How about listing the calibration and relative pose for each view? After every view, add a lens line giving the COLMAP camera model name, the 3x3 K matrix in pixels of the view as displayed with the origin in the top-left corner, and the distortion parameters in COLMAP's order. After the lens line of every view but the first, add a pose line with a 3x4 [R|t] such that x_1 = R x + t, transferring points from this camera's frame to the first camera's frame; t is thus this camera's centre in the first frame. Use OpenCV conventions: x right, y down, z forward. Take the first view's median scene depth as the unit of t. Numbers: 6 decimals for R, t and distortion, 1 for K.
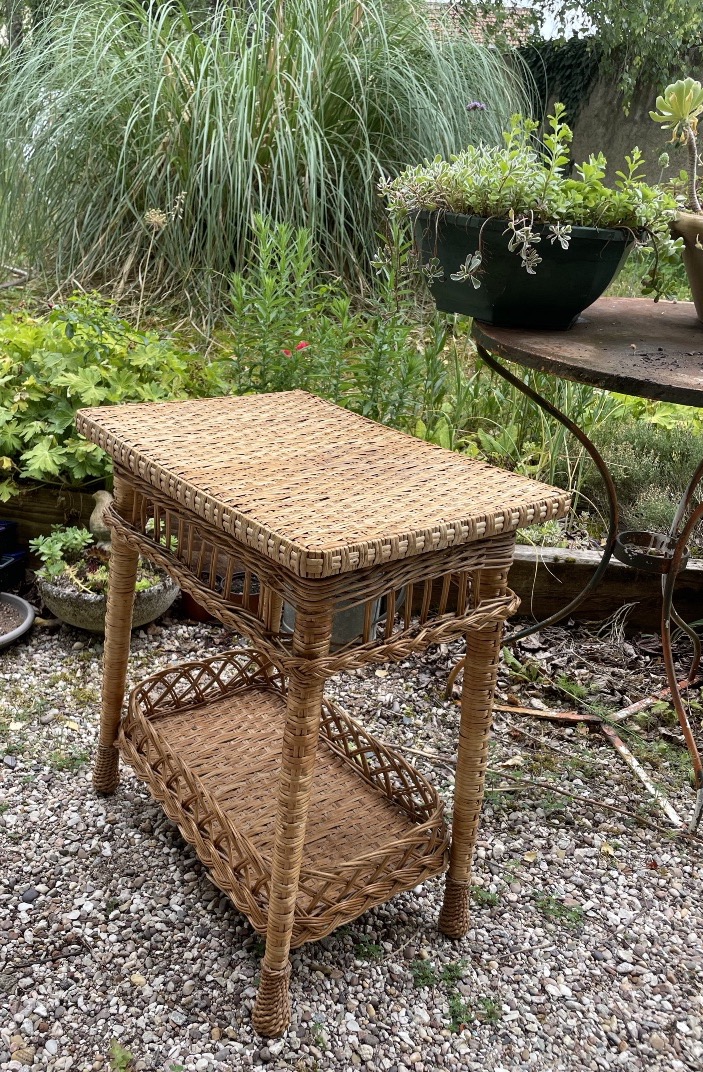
lens RADIAL K [[920.1, 0, 298.7], [0, 920.1, 604.6], [0, 0, 1]] dist [0.082397, -0.110917]
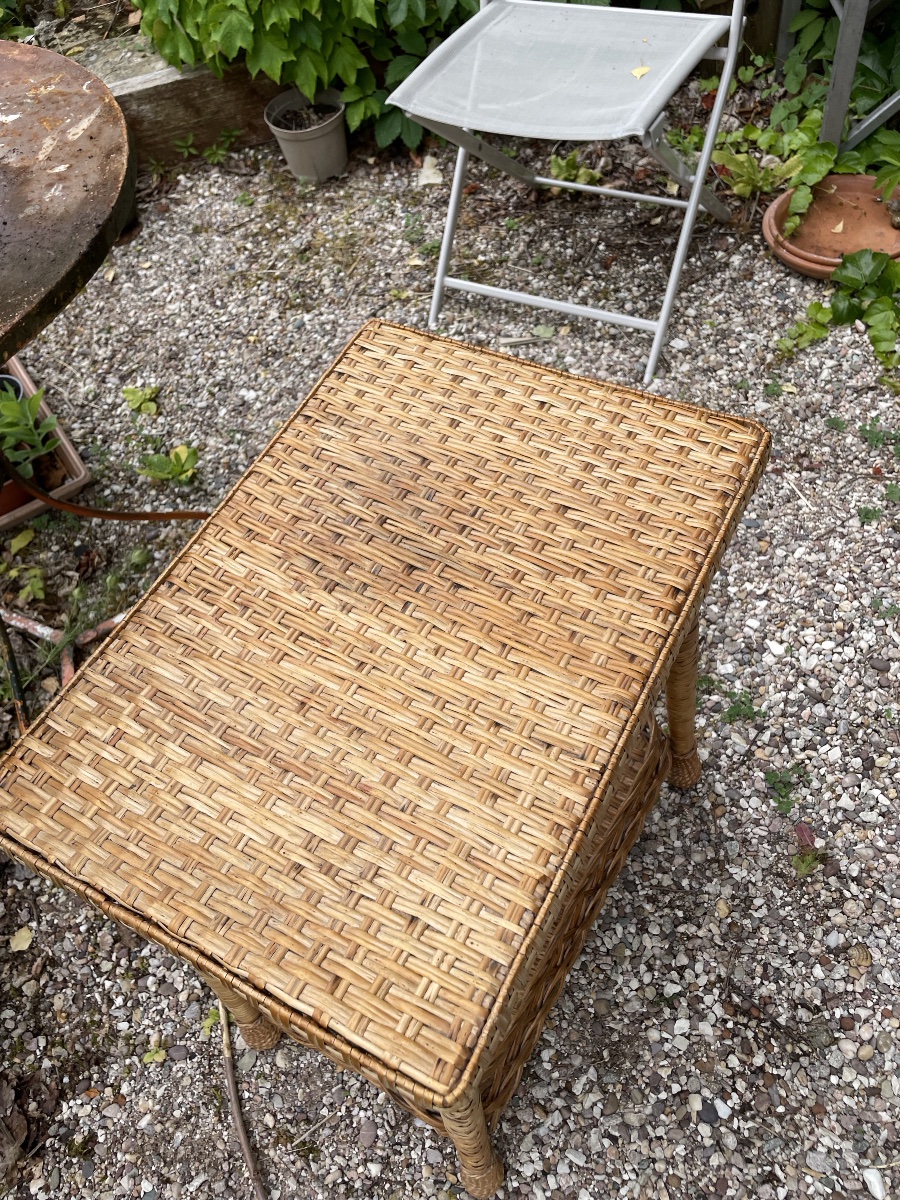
lens RADIAL K [[920.1, 0, 468.4], [0, 920.1, 588.8], [0, 0, 1]] dist [0.079958, -0.108187]
pose [[-0.442242, -0.750331, 0.491351, -0.251313], [0.465753, 0.276052, 0.840755, -0.549521], [-0.766483, 0.600665, 0.227388, 0.705049]]
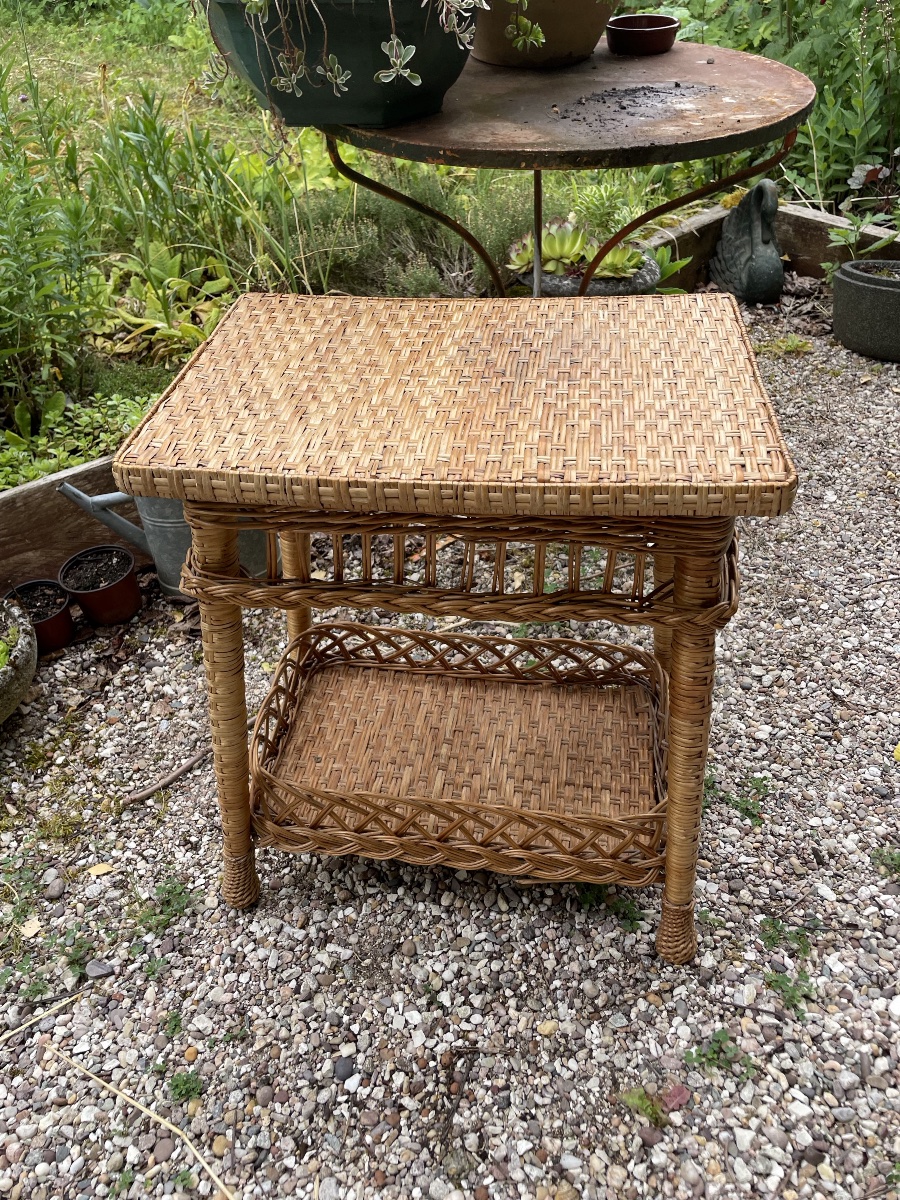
lens RADIAL K [[920.1, 0, 464.2], [0, 920.1, 588.4], [0, 0, 1]] dist [0.079958, -0.108187]
pose [[0.656875, -0.535199, 0.531109, -0.412594], [0.401752, 0.844507, 0.354124, -0.240781], [-0.638052, -0.019241, 0.769753, 0.359573]]
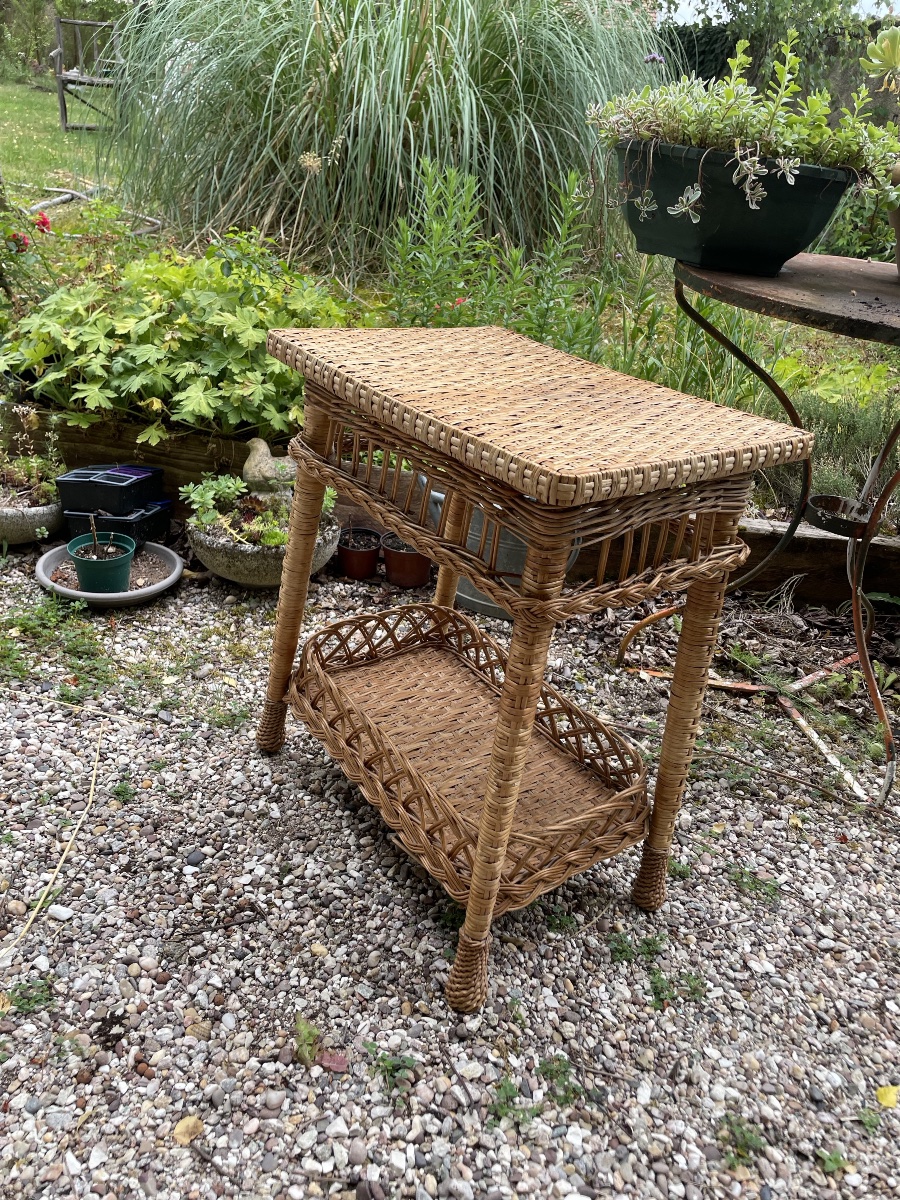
lens RADIAL K [[920.1, 0, 450.3], [0, 920.1, 589.6], [0, 0, 1]] dist [0.079958, -0.108187]
pose [[0.998319, 0.030637, 0.049208, -0.088601], [-0.030853, 0.999517, 0.003654, 0.034702], [-0.049073, -0.005166, 0.998782, 0.066541]]
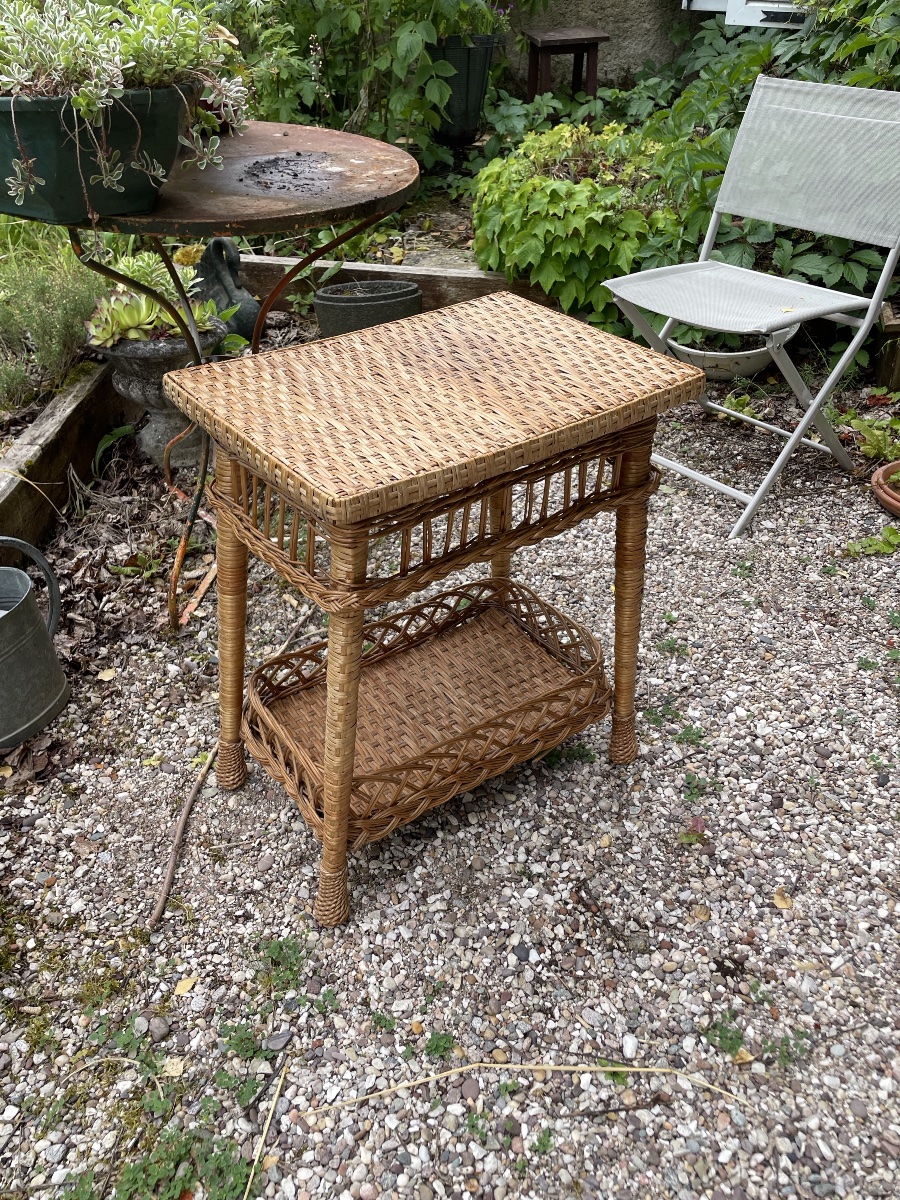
lens RADIAL K [[920.1, 0, 452.2], [0, 920.1, 598.8], [0, 0, 1]] dist [0.079958, -0.108187]
pose [[-0.035824, -0.642142, 0.765748, -0.752446], [0.425744, 0.683422, 0.593023, -0.489085], [-0.904134, 0.347258, 0.248905, 0.705189]]
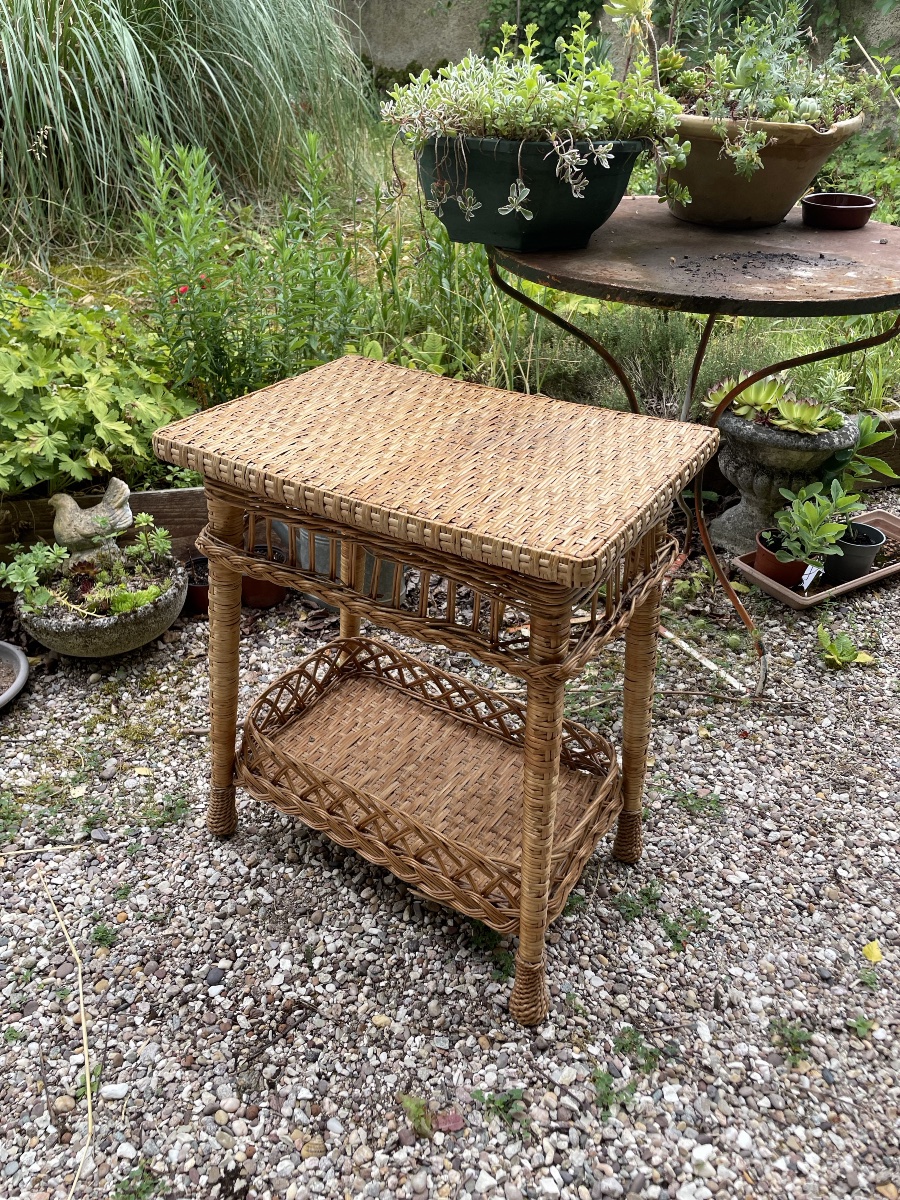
lens RADIAL K [[920.1, 0, 443.4], [0, 920.1, 602.4], [0, 0, 1]] dist [0.079958, -0.108187]
pose [[0.921084, -0.248840, 0.299473, -0.261676], [0.214012, 0.966082, 0.144511, -0.116730], [-0.325275, -0.069016, 0.943097, 0.105093]]
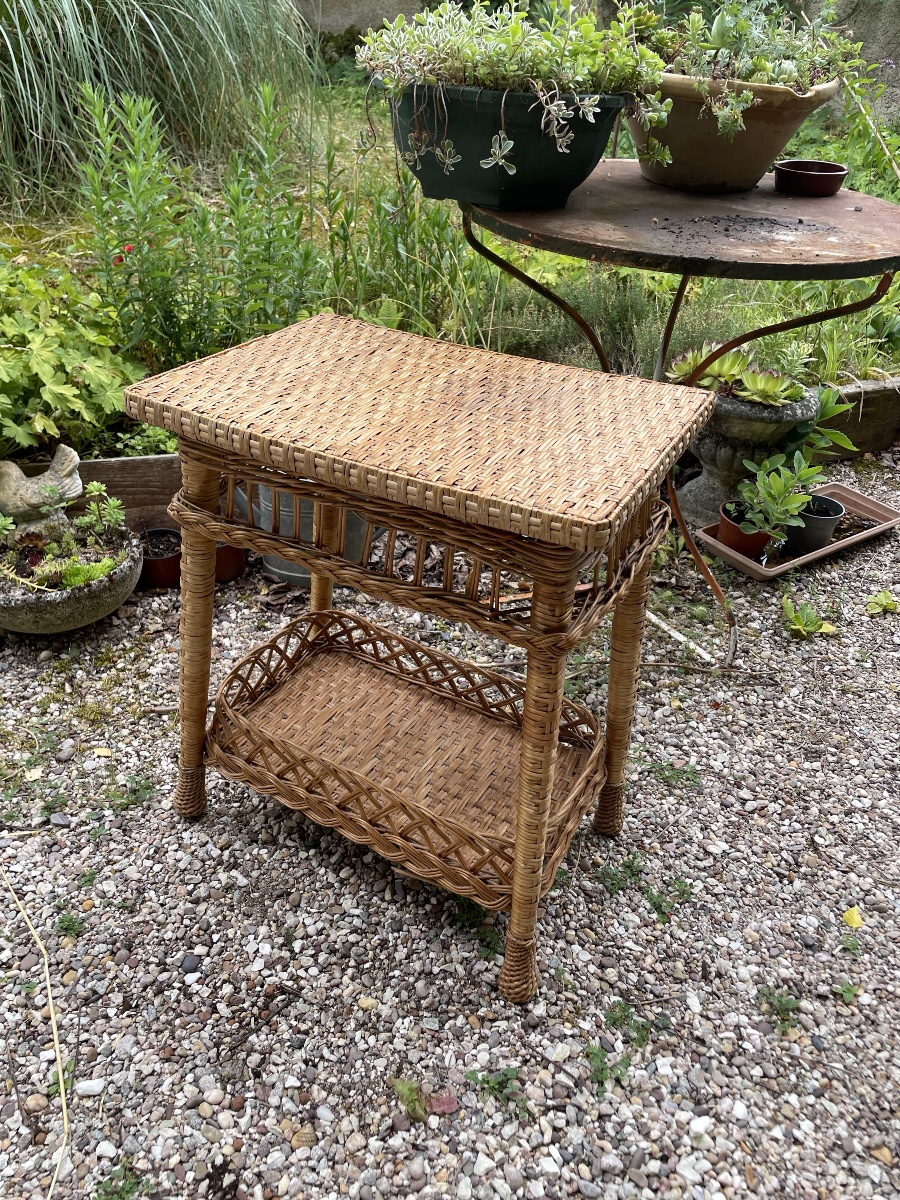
lens RADIAL K [[920.1, 0, 443.2], [0, 920.1, 600.3], [0, 0, 1]] dist [0.079958, -0.108187]
pose [[0.897398, -0.260420, 0.356171, -0.294886], [0.207756, 0.961552, 0.179596, -0.113931], [-0.389247, -0.087172, 0.916999, 0.149067]]
